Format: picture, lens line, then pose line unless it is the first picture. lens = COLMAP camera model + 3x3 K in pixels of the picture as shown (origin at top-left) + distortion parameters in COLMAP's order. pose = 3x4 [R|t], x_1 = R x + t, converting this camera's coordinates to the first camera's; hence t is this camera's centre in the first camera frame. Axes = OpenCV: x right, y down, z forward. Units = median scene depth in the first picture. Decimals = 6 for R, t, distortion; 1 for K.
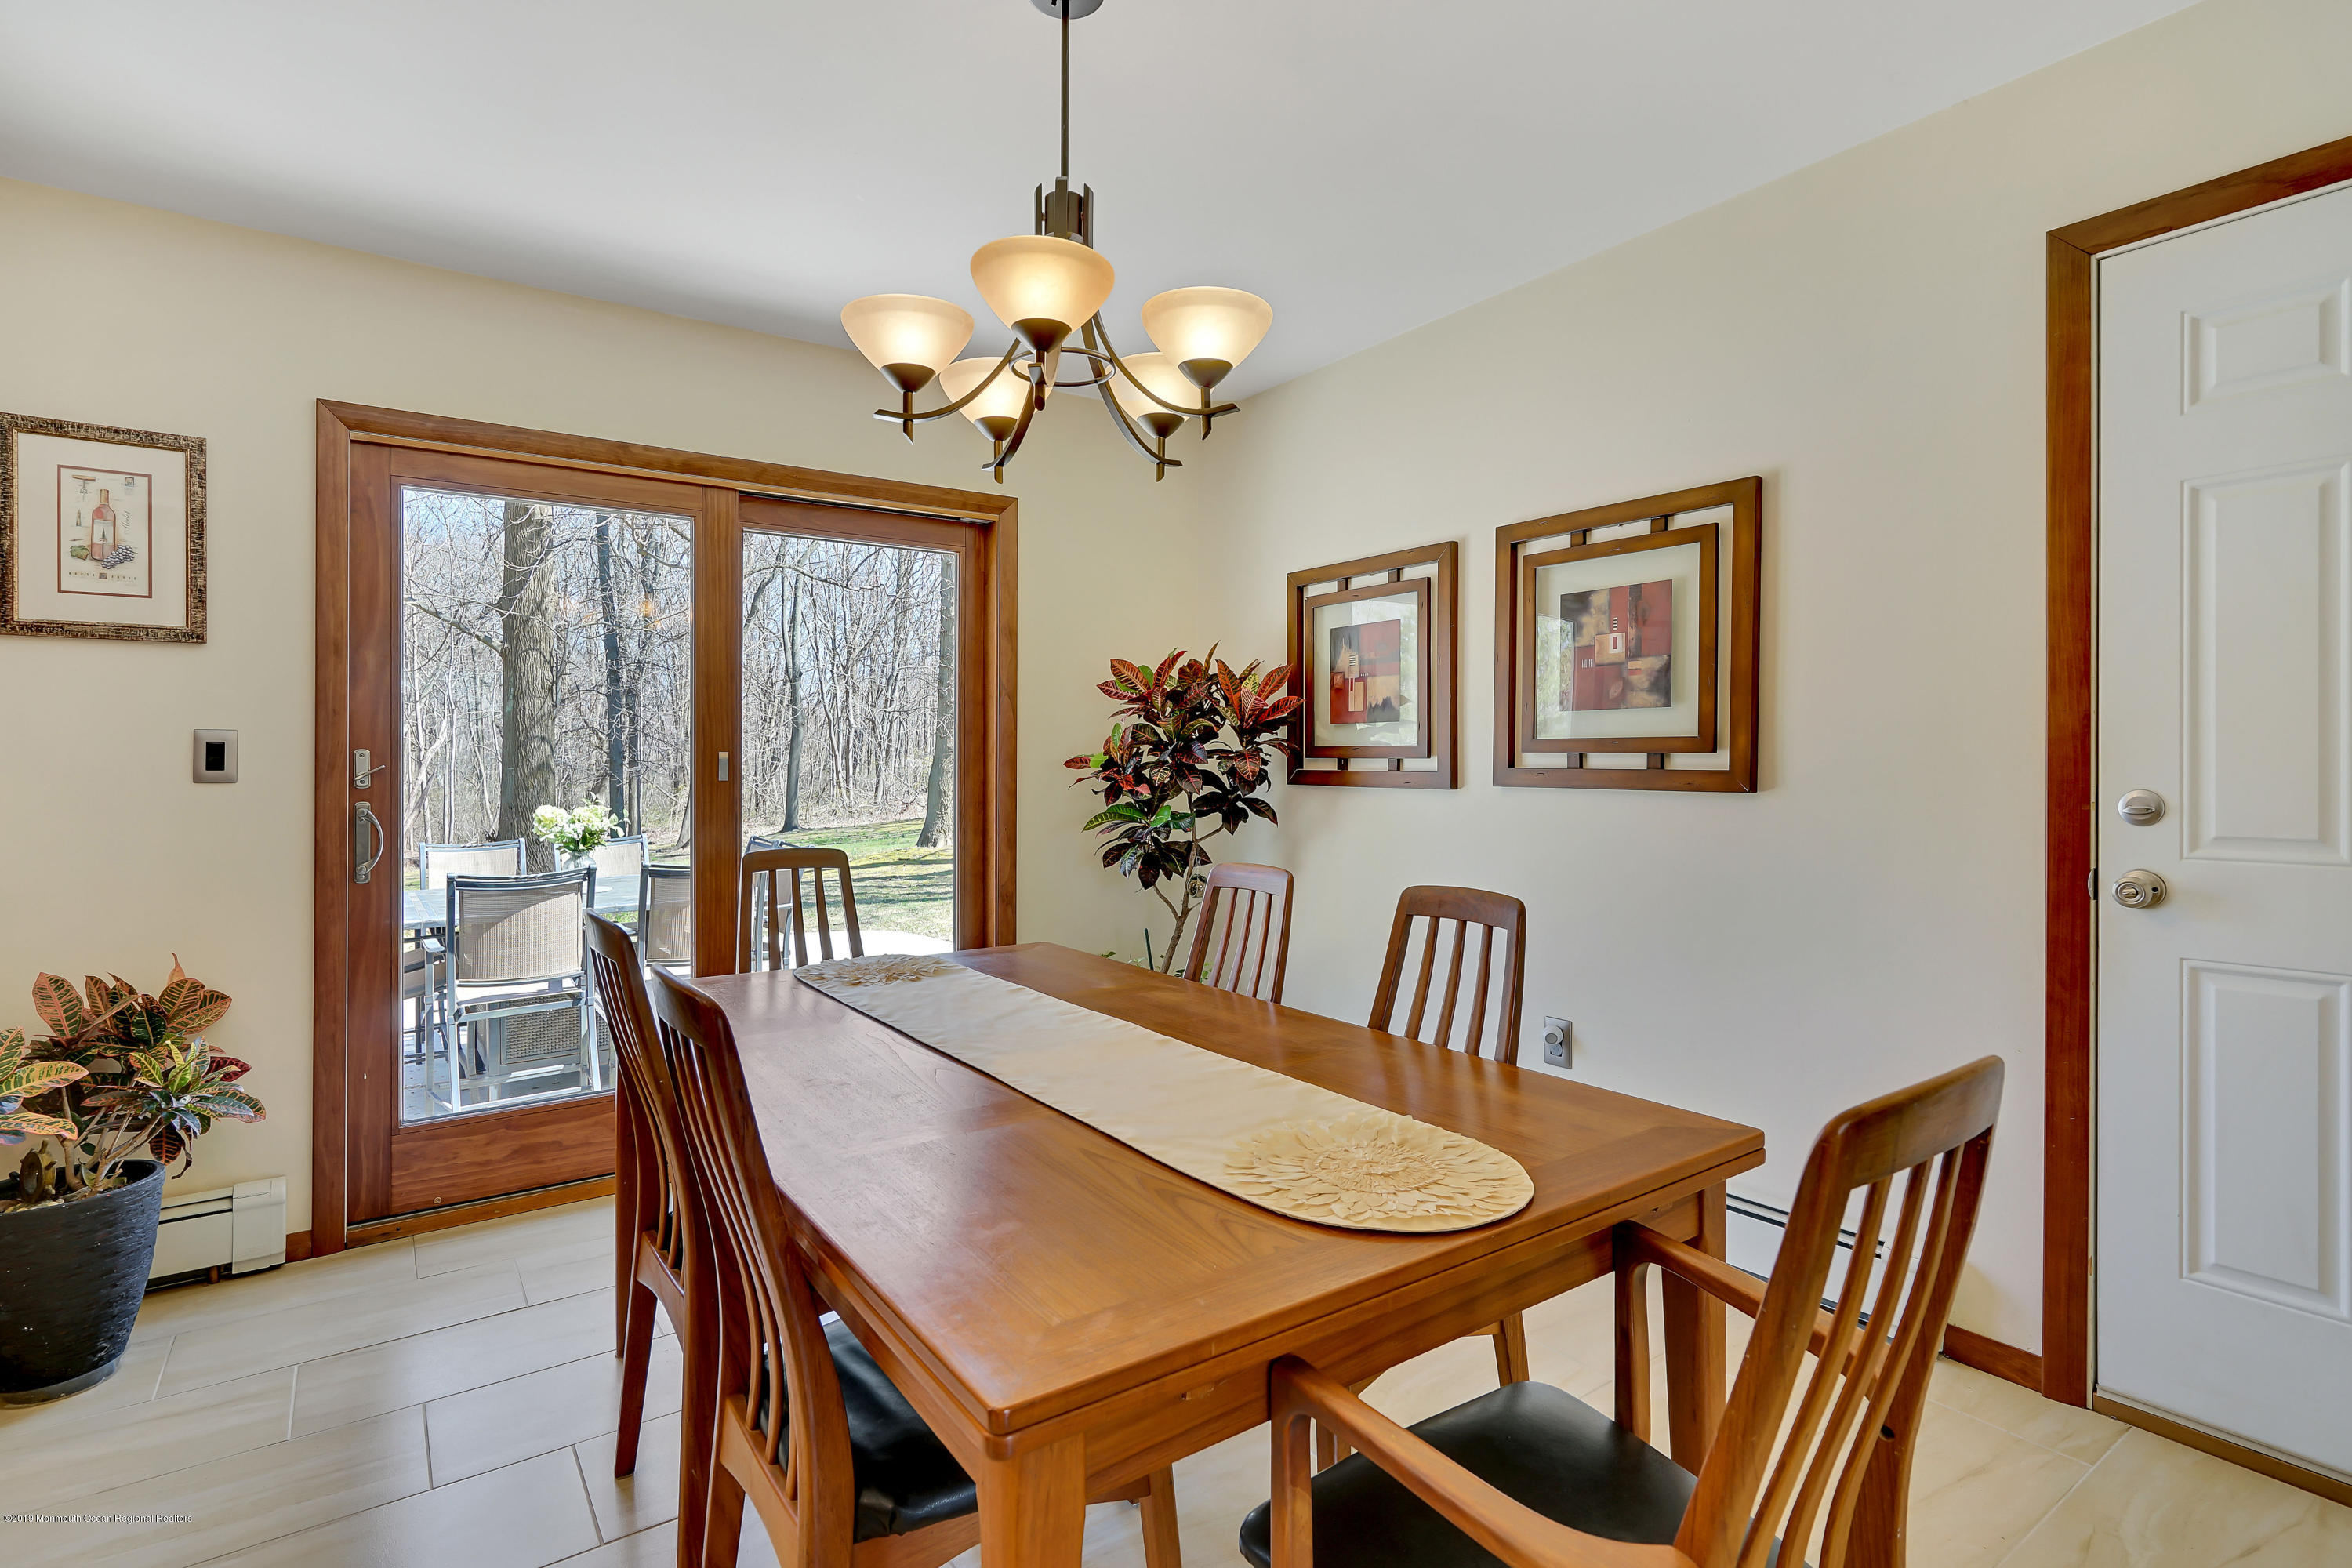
lens RADIAL K [[1132.3, 0, 1154.6], [0, 1132.3, 769.2], [0, 0, 1]] dist [0.002483, 0.000817]
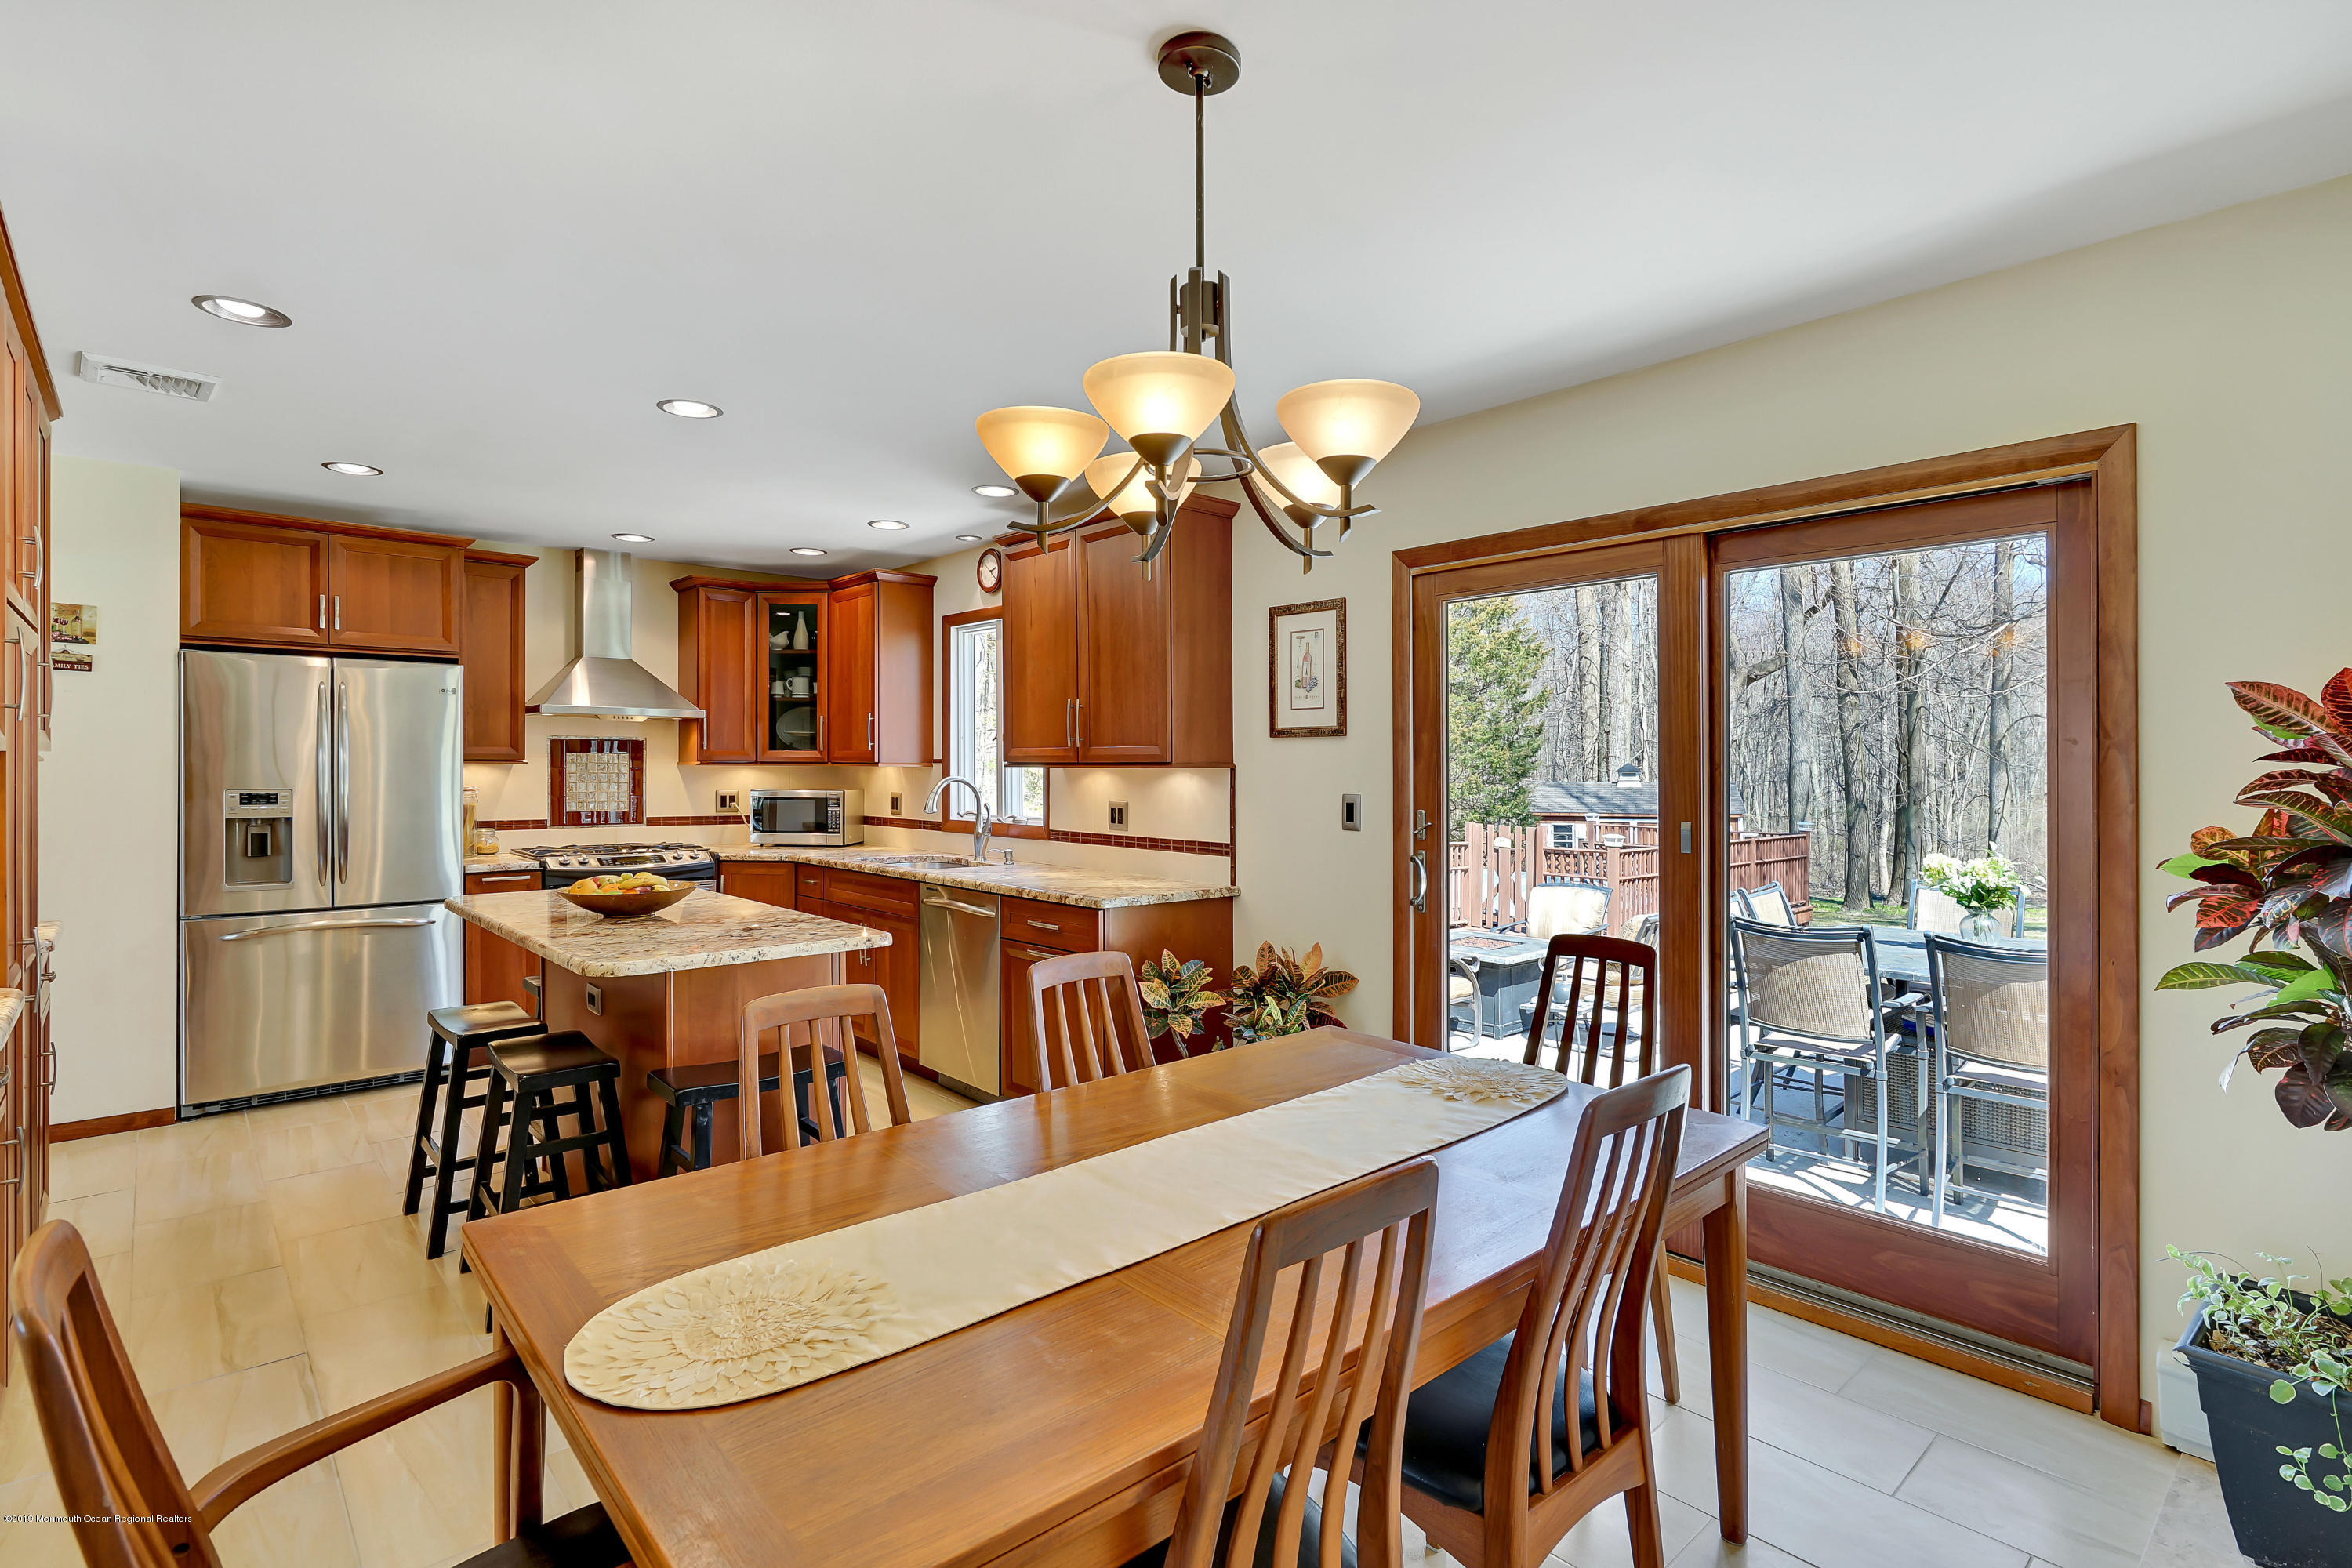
lens RADIAL K [[1134.6, 0, 1187.9], [0, 1134.6, 773.8], [0, 0, 1]] dist [-0.000250, -0.000398]
pose [[0.135344, 0.010595, -0.990742, 0.595435], [-0.011107, 0.999896, 0.009175, -0.072335], [0.990736, 0.009763, 0.135447, 0.592201]]
